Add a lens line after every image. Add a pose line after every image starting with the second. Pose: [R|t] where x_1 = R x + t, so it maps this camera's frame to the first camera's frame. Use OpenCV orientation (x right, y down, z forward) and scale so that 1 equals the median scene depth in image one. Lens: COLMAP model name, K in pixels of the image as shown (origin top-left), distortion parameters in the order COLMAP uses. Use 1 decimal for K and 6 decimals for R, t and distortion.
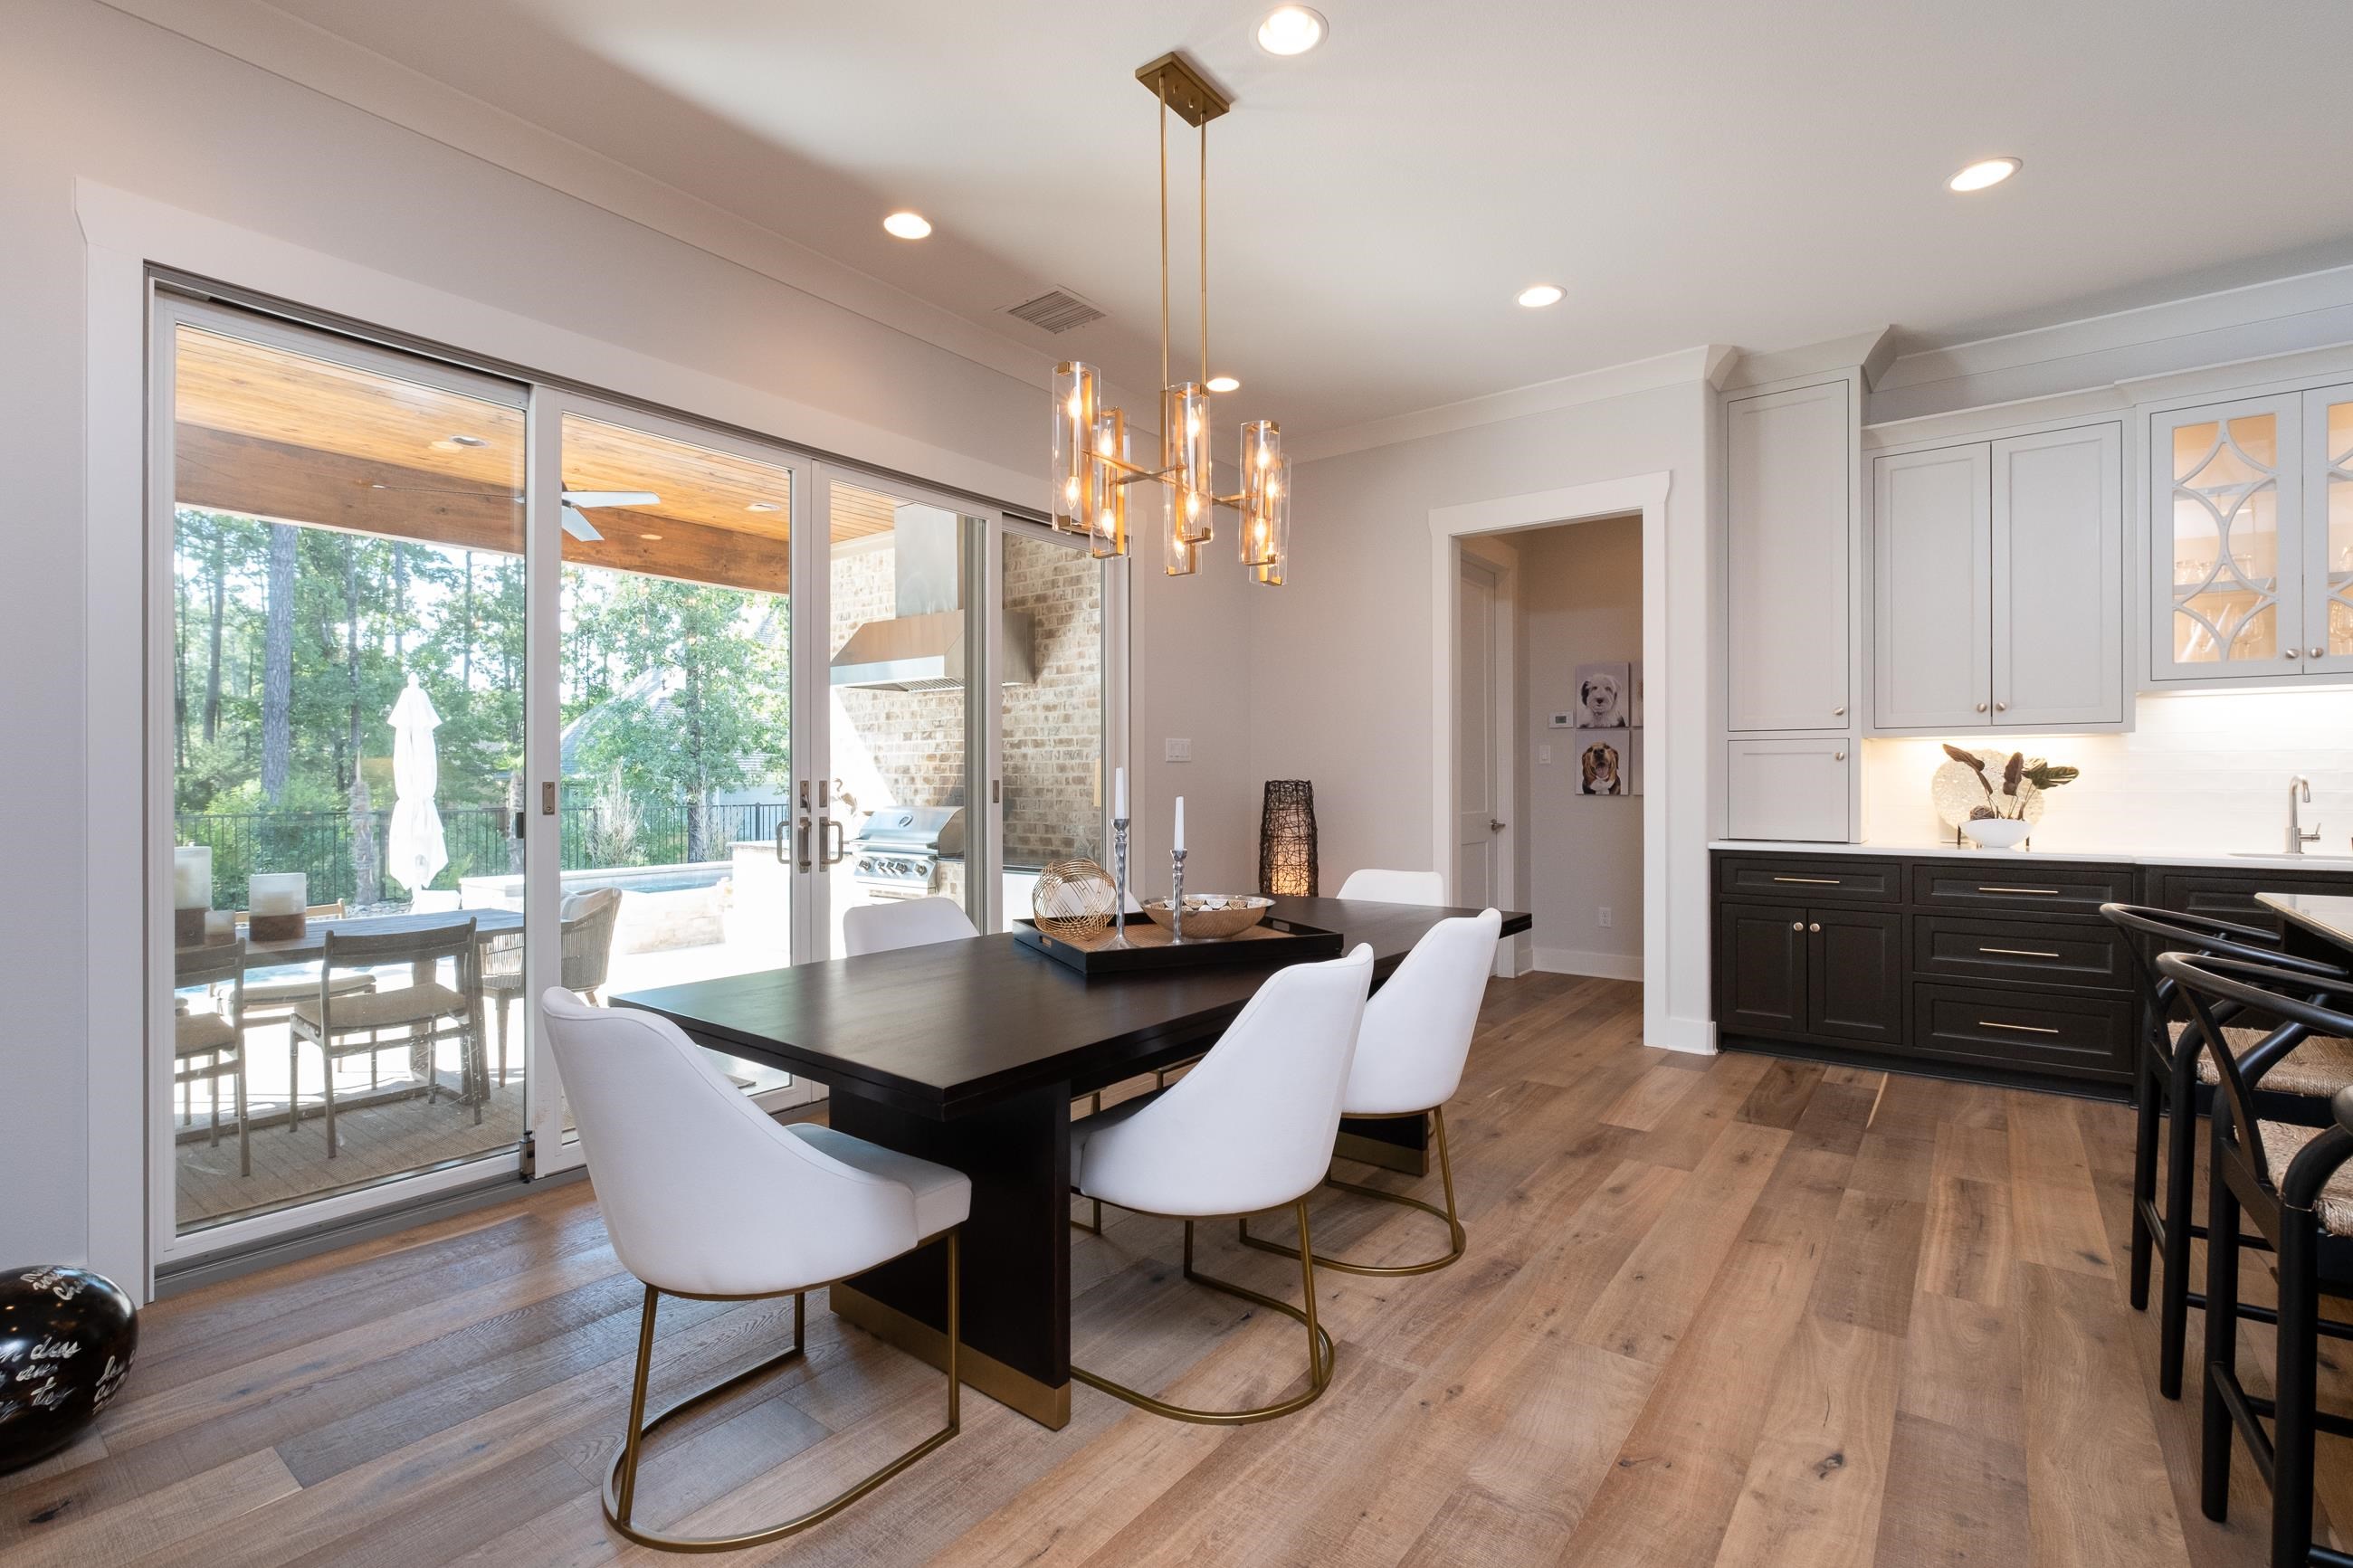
lens RADIAL K [[1051.8, 0, 1157.8], [0, 1051.8, 778.0], [0, 0, 1]] dist [-0.003058, -0.000507]
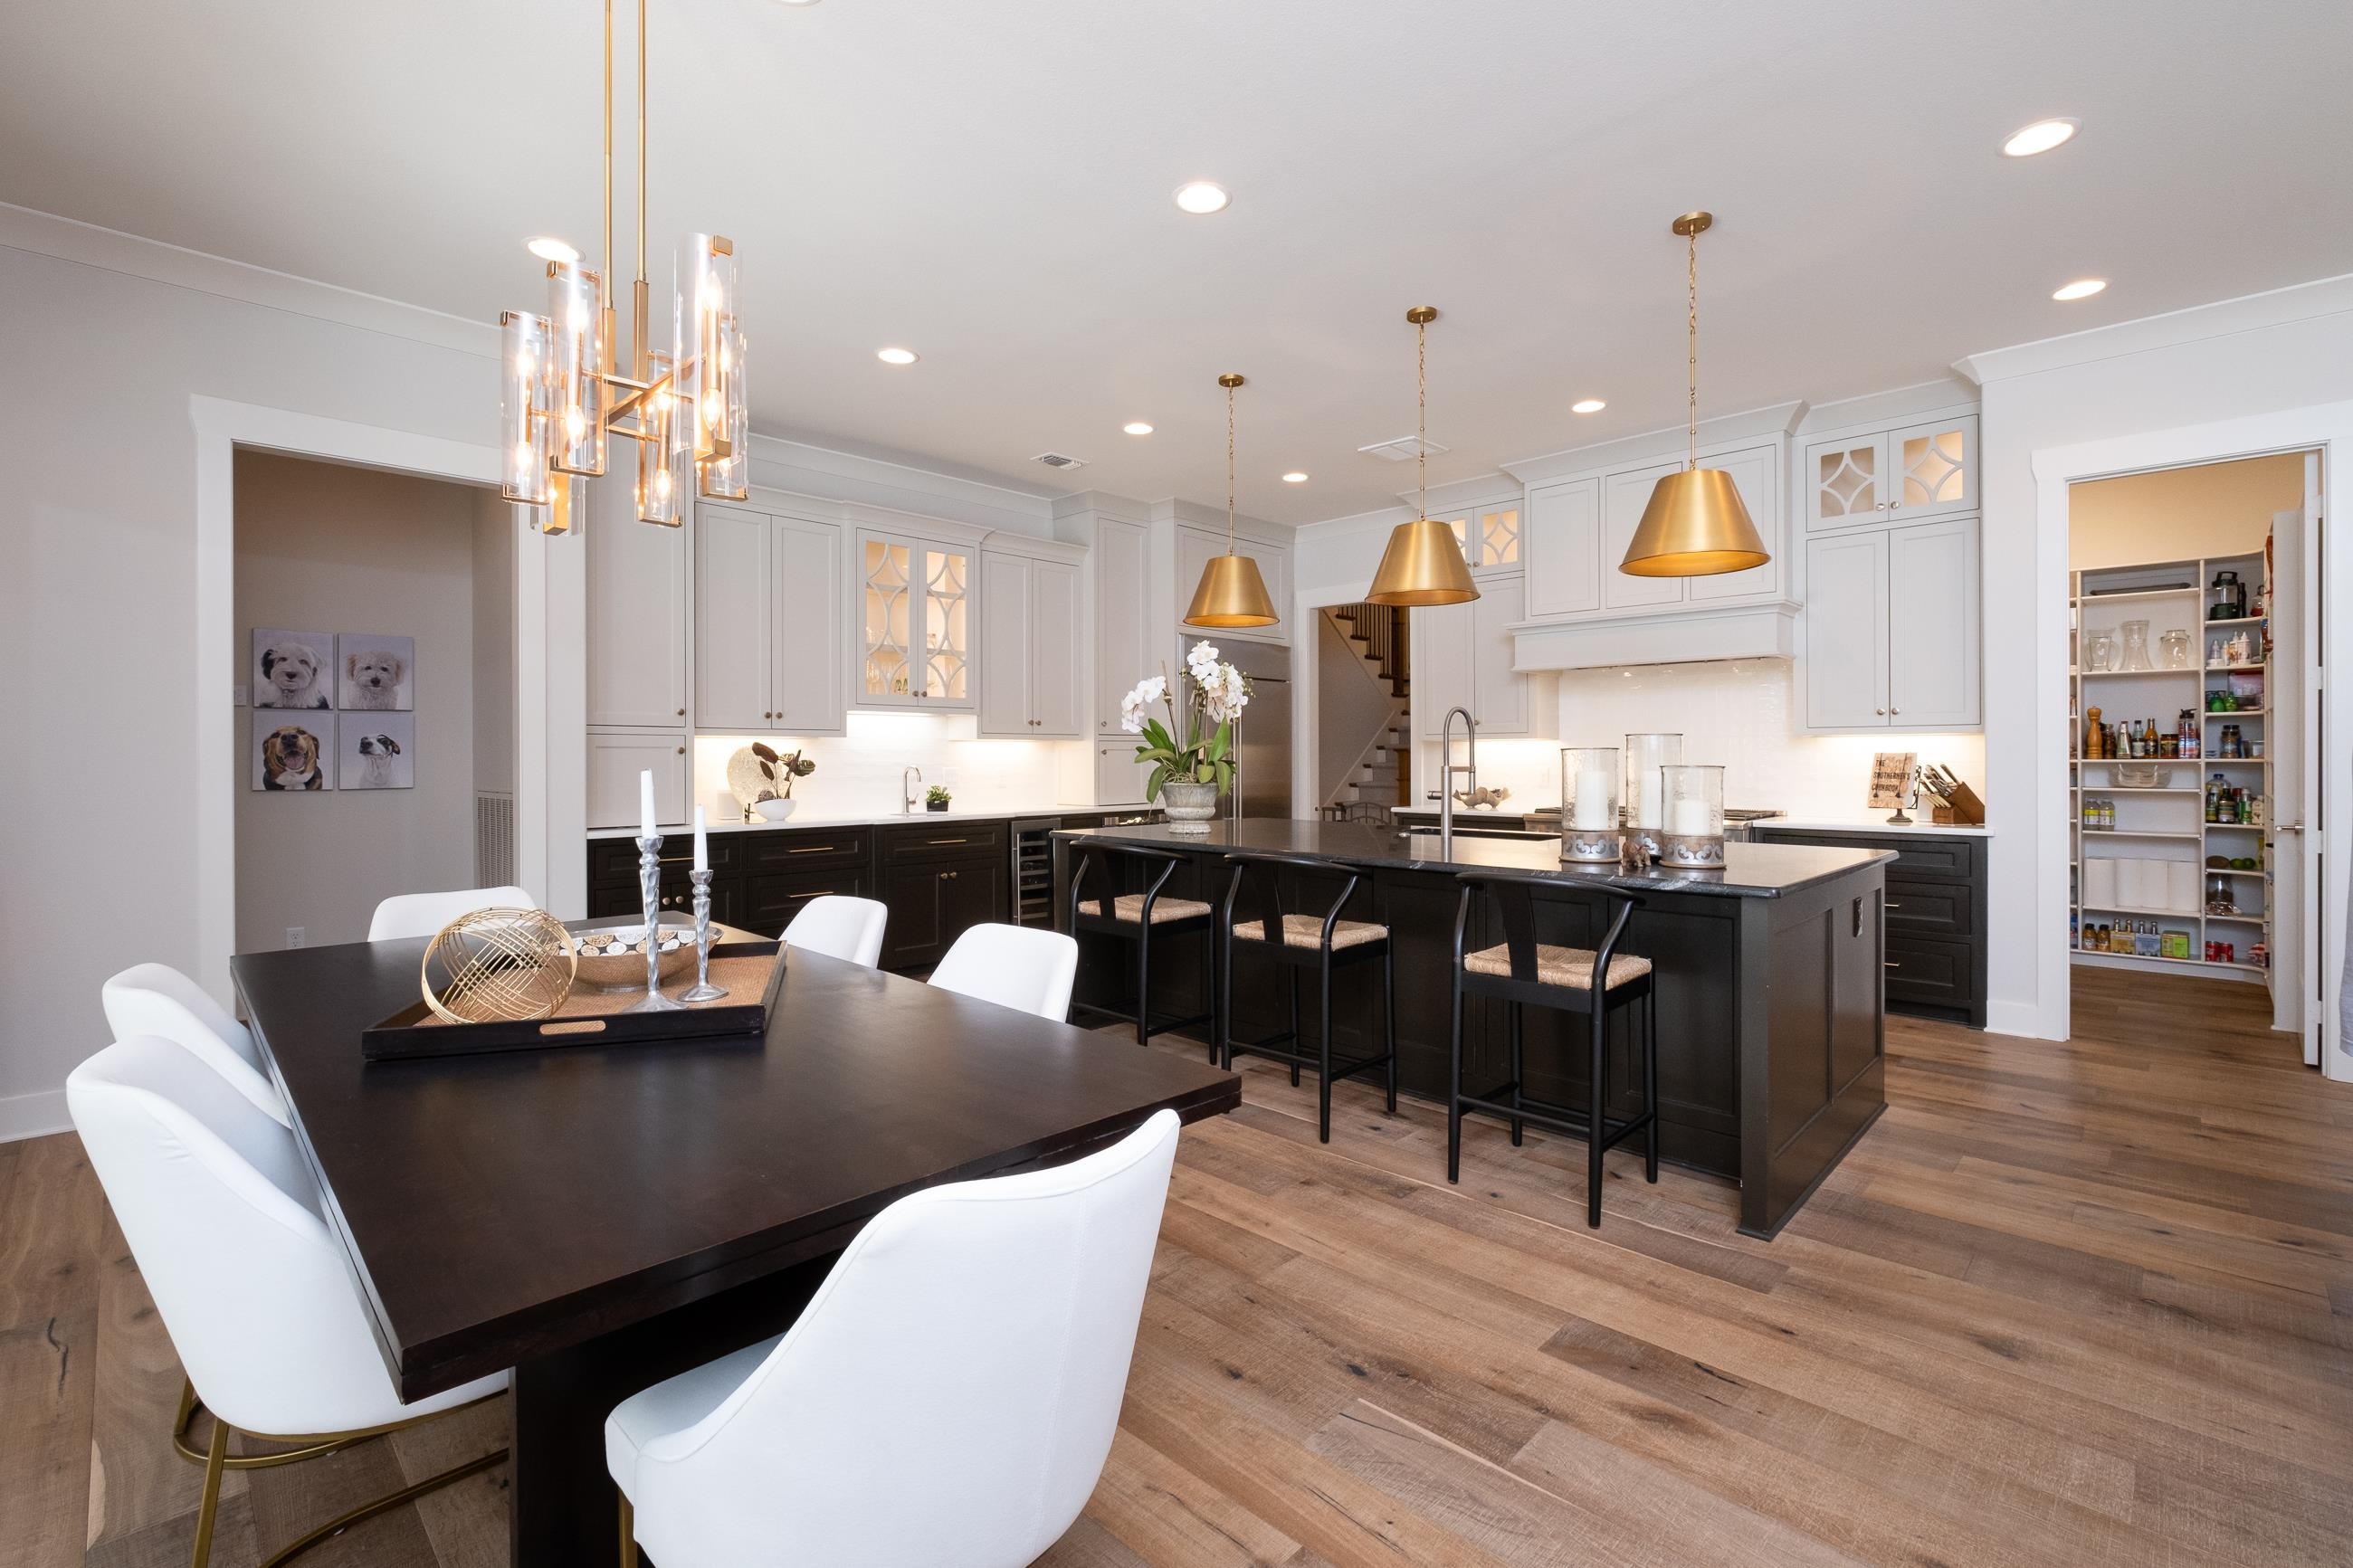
lens RADIAL K [[1051.8, 0, 1184.9], [0, 1051.8, 760.9], [0, 0, 1]] dist [-0.003058, -0.000507]
pose [[0.117069, -0.003036, 0.993119, -0.426763], [0.002303, 0.999993, 0.002785, -0.010889], [-0.993121, 0.001961, 0.117075, 0.304886]]
